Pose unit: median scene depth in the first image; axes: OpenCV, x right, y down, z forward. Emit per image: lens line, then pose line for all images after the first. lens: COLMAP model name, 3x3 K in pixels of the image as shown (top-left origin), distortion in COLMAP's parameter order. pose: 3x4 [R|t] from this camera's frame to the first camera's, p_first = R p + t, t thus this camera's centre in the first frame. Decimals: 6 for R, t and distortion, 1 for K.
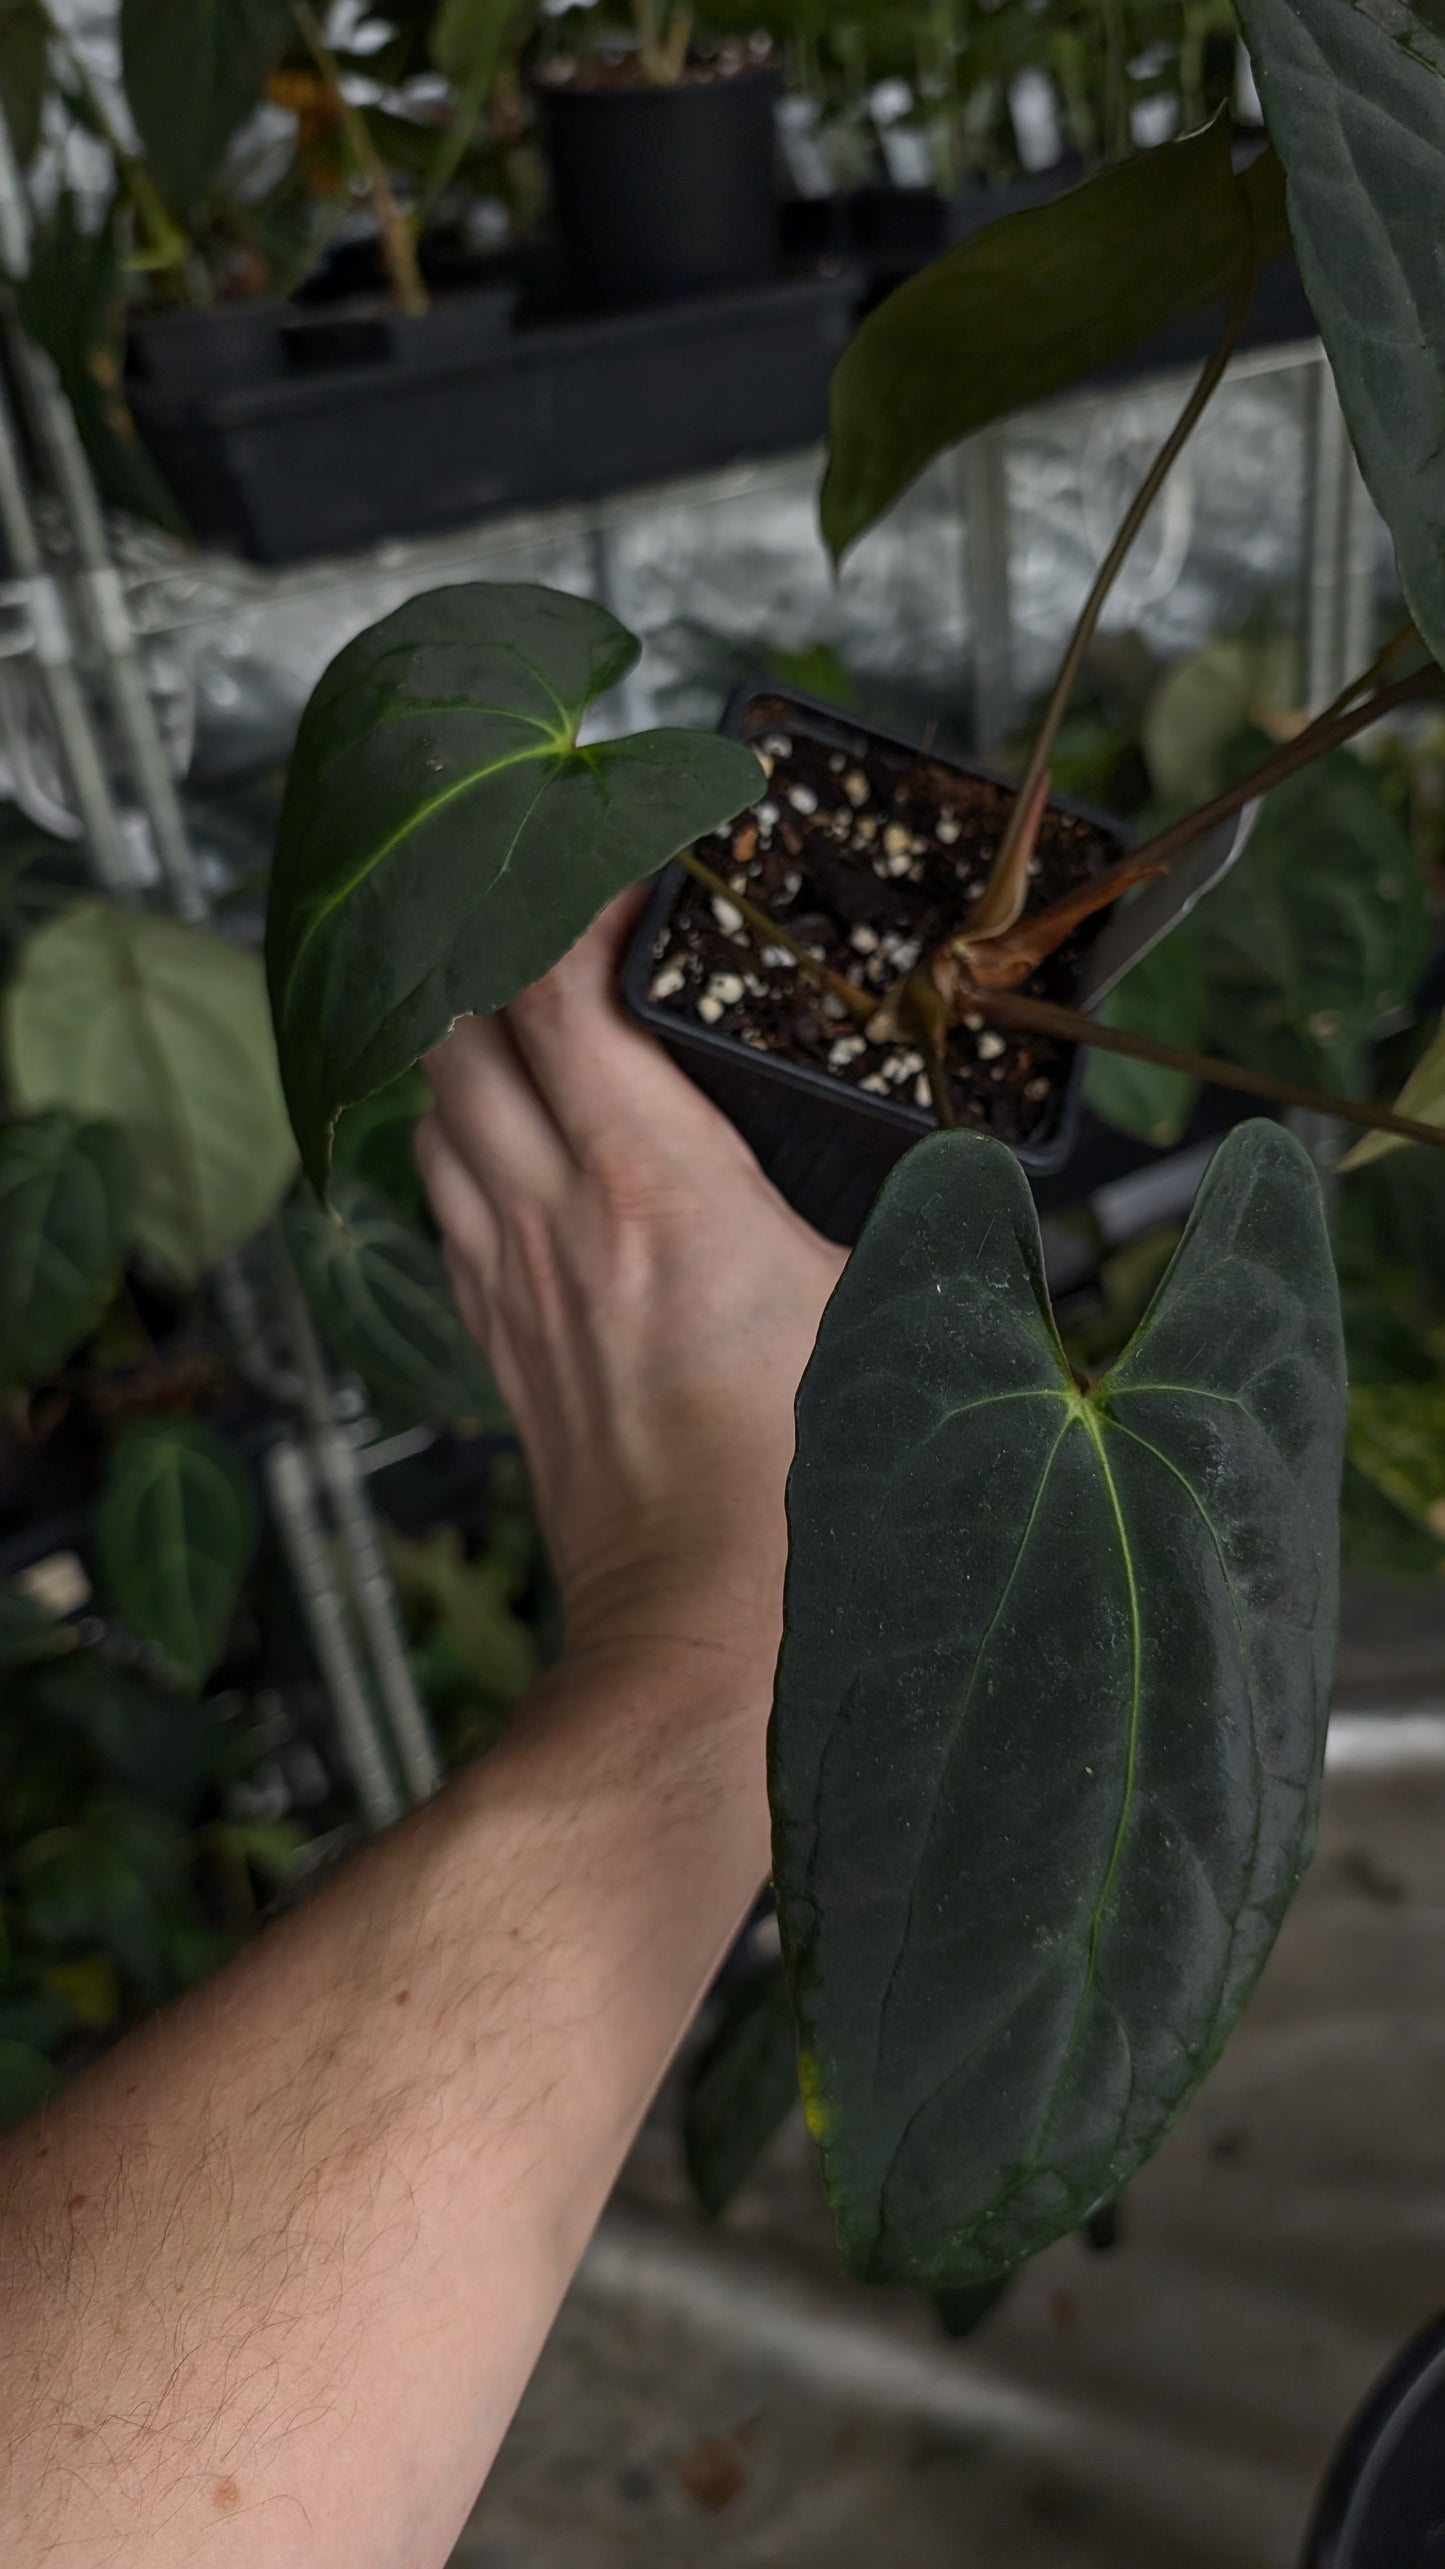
lens RADIAL K [[1972.1, 0, 743.7], [0, 1972.1, 1278.6], [0, 0, 1]] dist [-0.039471, 0.020022]
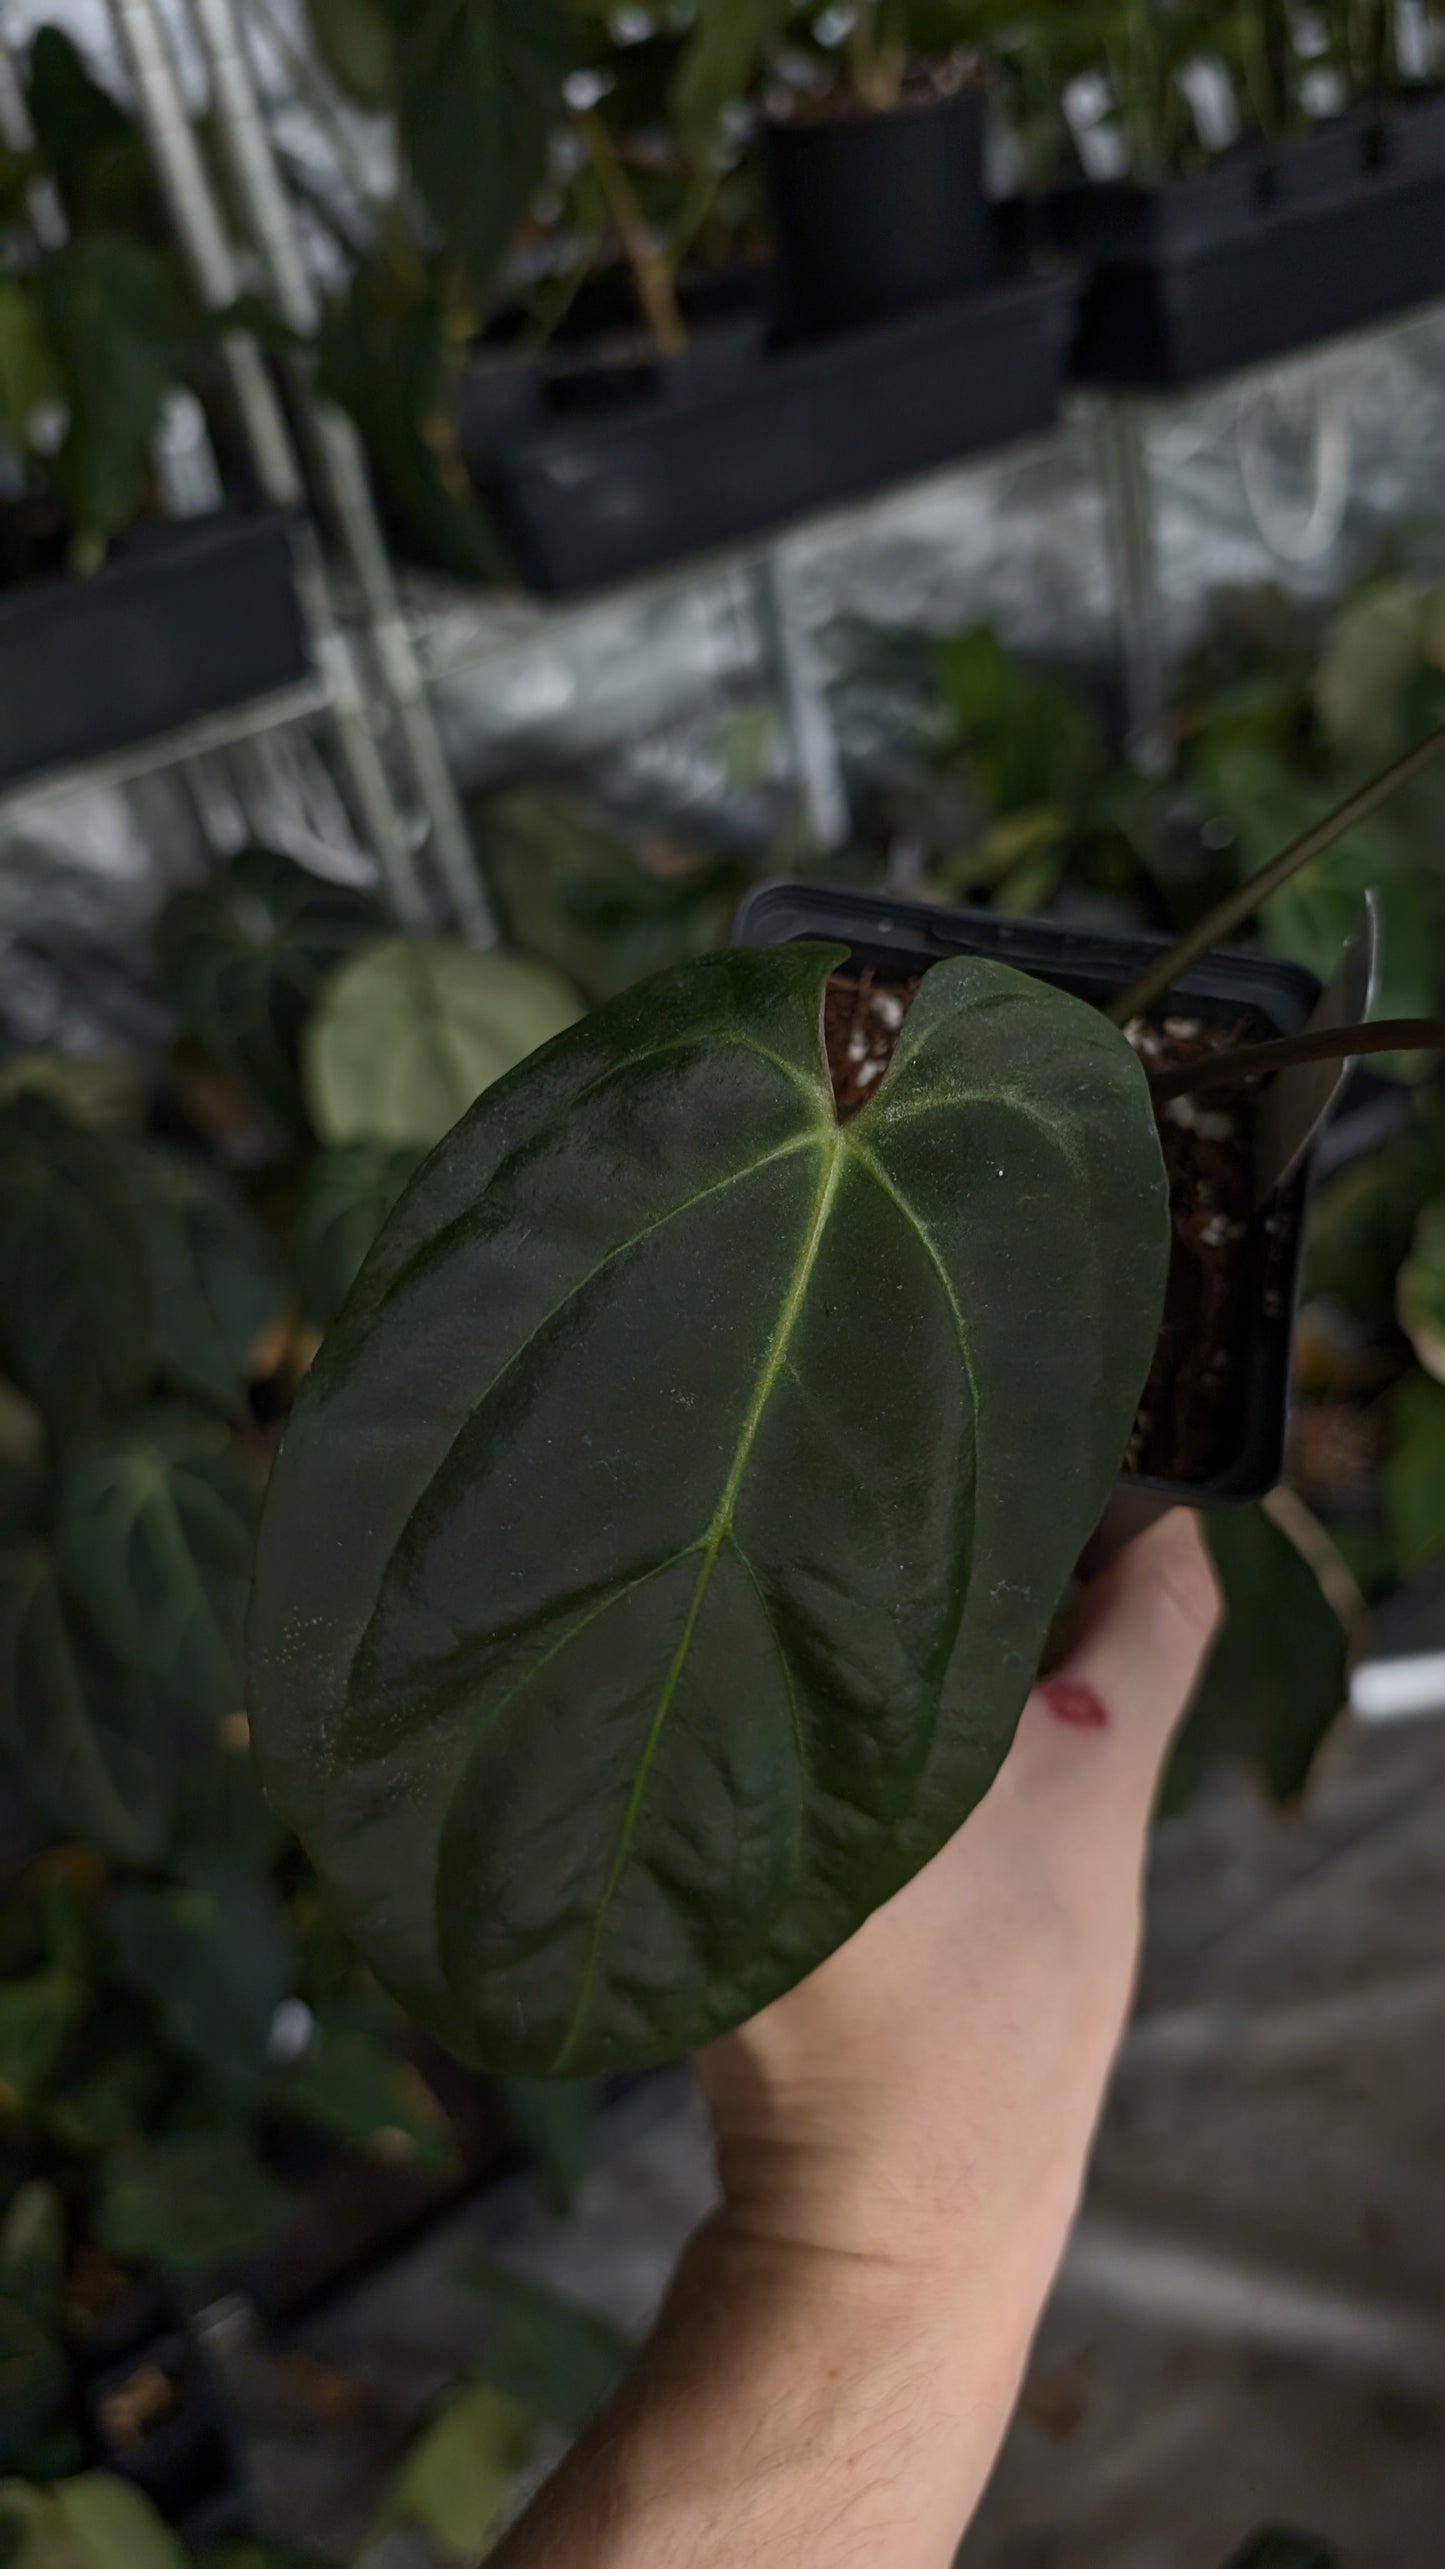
lens RADIAL K [[1976.5, 0, 721.2], [0, 1976.5, 1279.9], [0, 0, 1]] dist [-0.034576, 0.011494]
pose [[0.995382, -0.085651, -0.043337, -0.103651], [0.085787, 0.996313, 0.001281, 0.004345], [0.043068, -0.004993, 0.999060, -0.042770]]
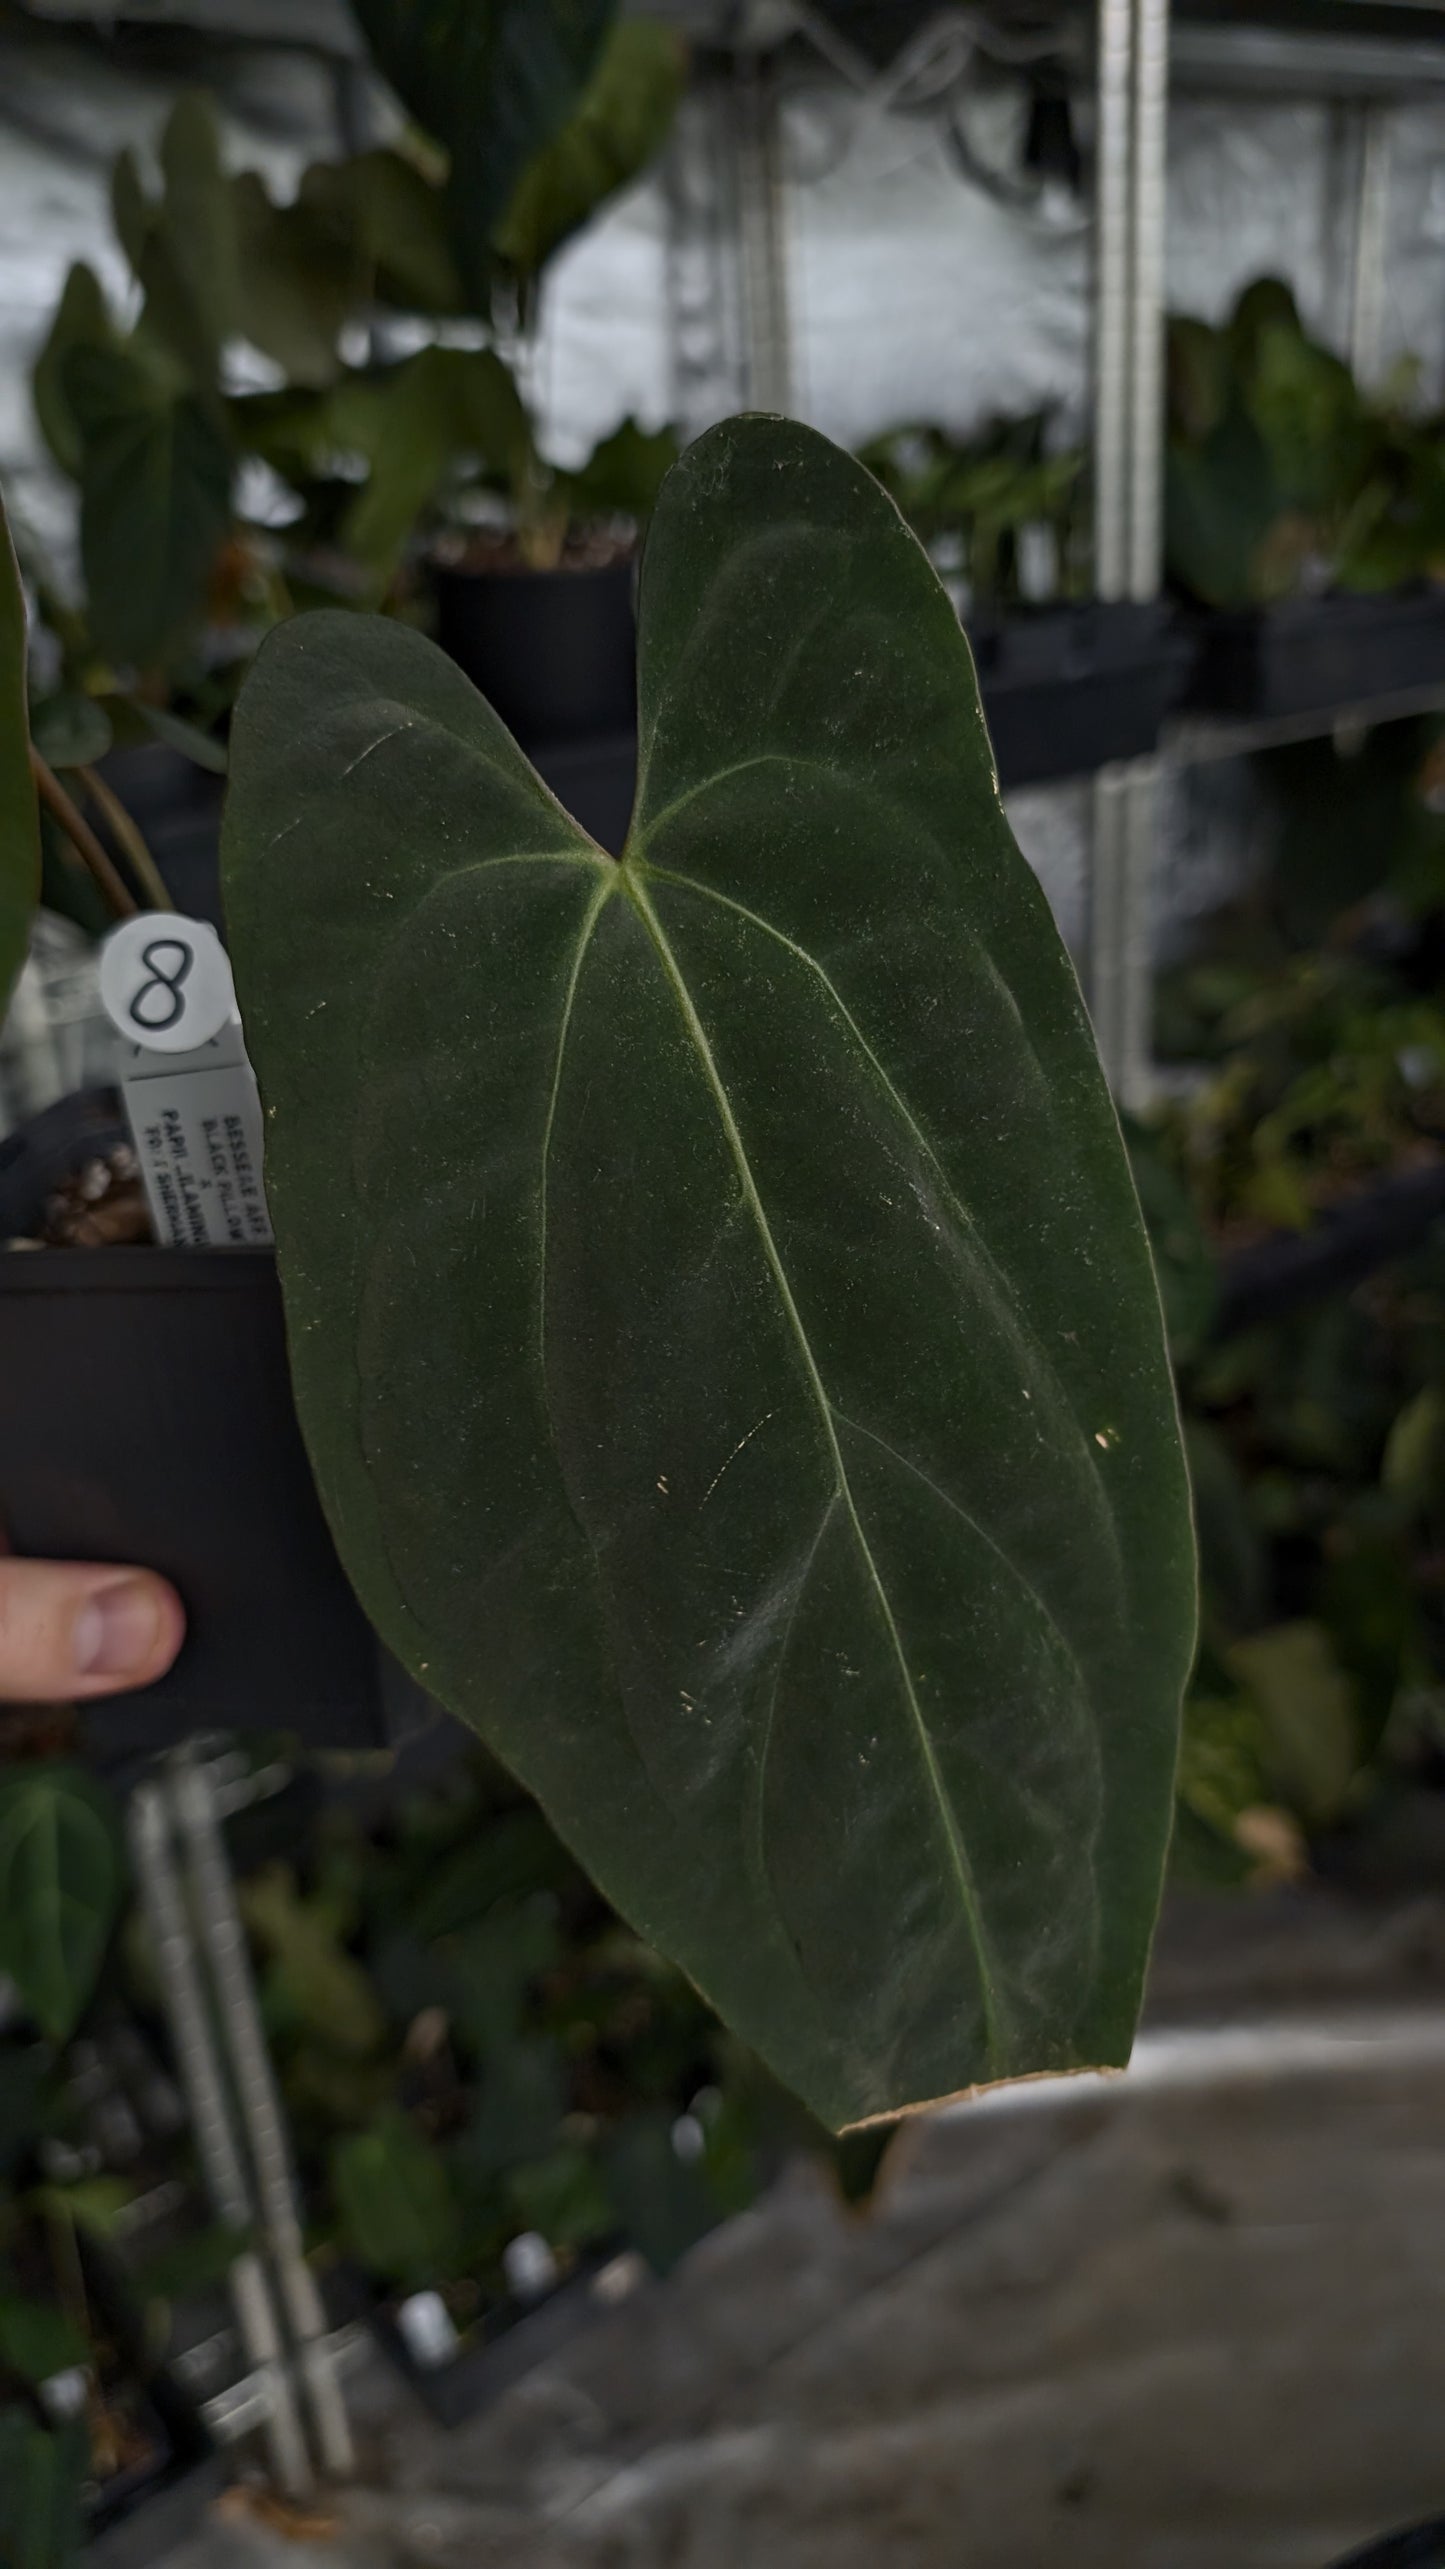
lens RADIAL K [[1972.1, 0, 713.6], [0, 1972.1, 1253.7], [0, 0, 1]] dist [-0.039471, 0.020022]
pose [[0.995057, 0.003651, 0.099239, -0.041639], [0.012624, 0.986566, -0.162875, -0.017249], [-0.098501, 0.163323, 0.981643, -0.063137]]
